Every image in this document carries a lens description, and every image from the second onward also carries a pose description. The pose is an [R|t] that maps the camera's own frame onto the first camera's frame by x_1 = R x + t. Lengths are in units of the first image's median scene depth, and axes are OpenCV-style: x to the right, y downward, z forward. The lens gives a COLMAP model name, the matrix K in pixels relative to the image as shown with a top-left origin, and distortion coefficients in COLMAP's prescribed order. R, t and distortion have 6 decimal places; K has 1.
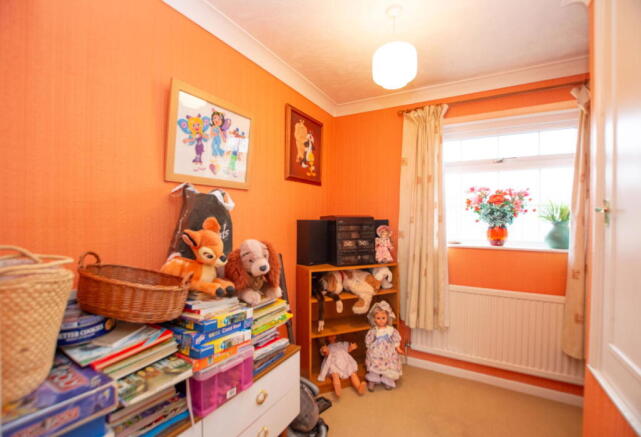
lens RADIAL K [[287.1, 0, 320.5], [0, 287.1, 218.5], [0, 0, 1]] dist [-0.030581, -0.000037]
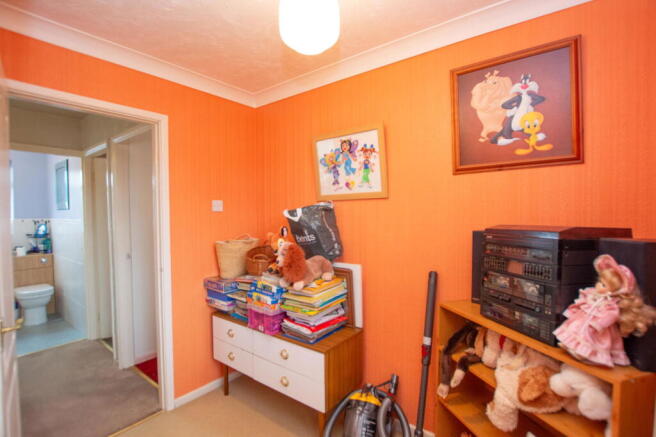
lens RADIAL K [[290.3, 0, 329.8], [0, 290.3, 221.0], [0, 0, 1]] dist [-0.031292, 0.000624]
pose [[-0.112083, 0.015679, -0.993575, 0.891173], [0.003363, 0.999876, 0.015399, -0.039031], [0.993693, -0.001615, -0.112122, 1.050228]]
